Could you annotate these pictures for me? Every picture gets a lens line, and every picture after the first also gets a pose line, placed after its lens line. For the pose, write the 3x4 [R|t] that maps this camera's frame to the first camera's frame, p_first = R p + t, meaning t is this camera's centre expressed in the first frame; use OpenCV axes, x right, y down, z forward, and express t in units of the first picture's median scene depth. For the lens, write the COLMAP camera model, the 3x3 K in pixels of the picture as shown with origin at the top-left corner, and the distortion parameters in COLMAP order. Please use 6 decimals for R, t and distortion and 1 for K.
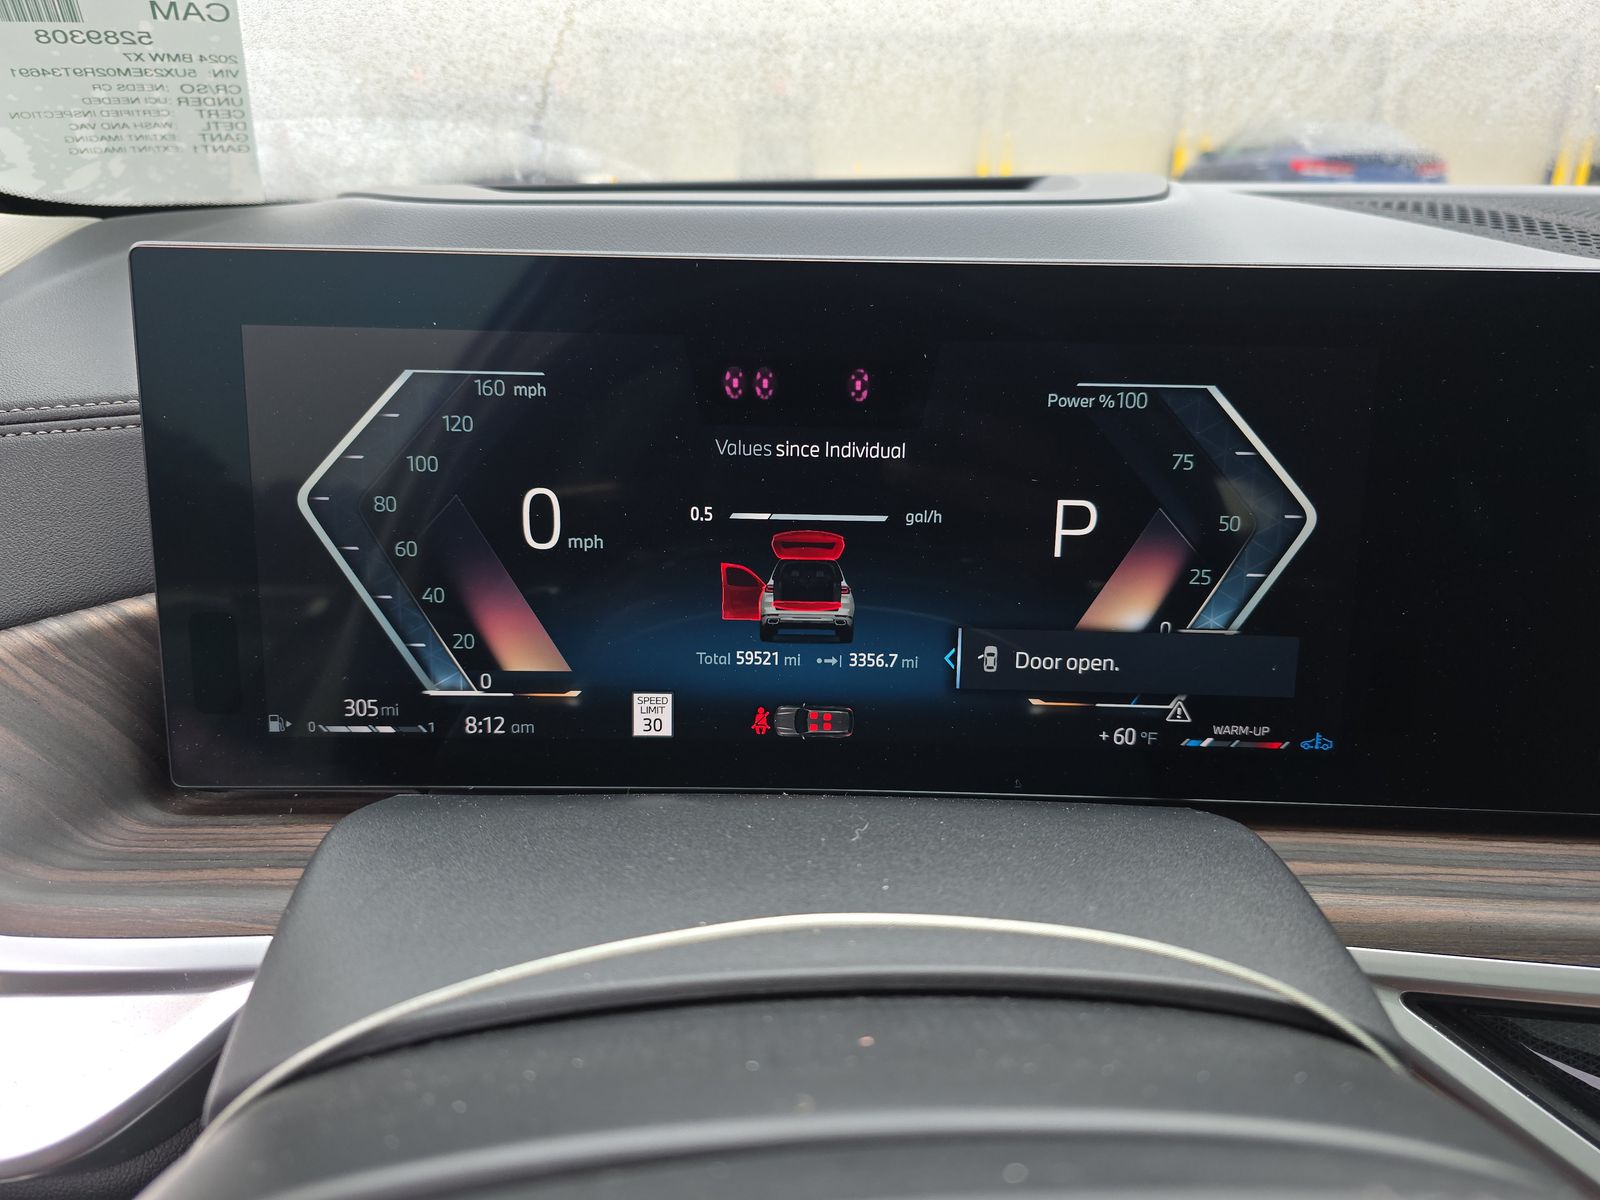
lens RADIAL K [[1062.6, 0, 799.5], [0, 1062.6, 591.0], [0, 0, 1]] dist [0.000223, -0.003530]
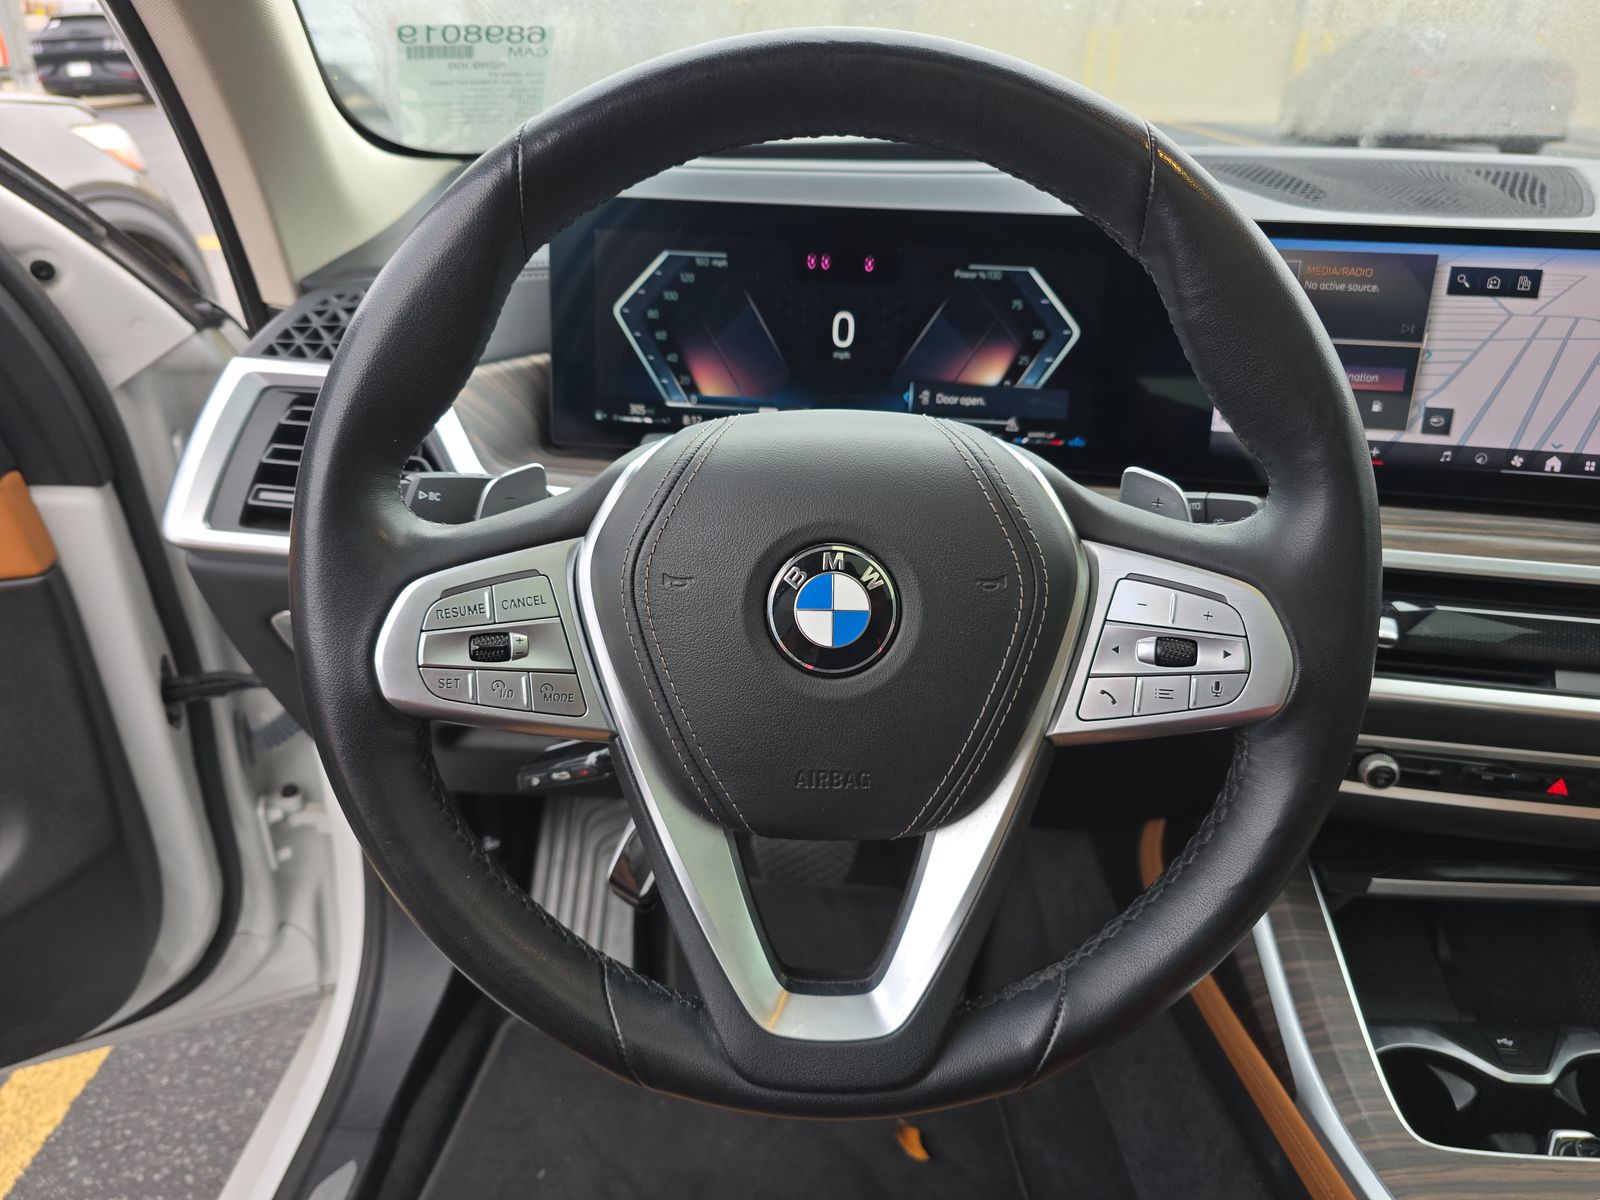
lens RADIAL K [[1062.6, 0, 803.6], [0, 1062.6, 611.7], [0, 0, 1]] dist [0.000223, -0.003530]
pose [[0.996926, 0.046769, -0.062856, 0.089625], [-0.040179, 0.993942, 0.102294, 0.289052], [0.067259, -0.099454, 0.992766, -1.213223]]
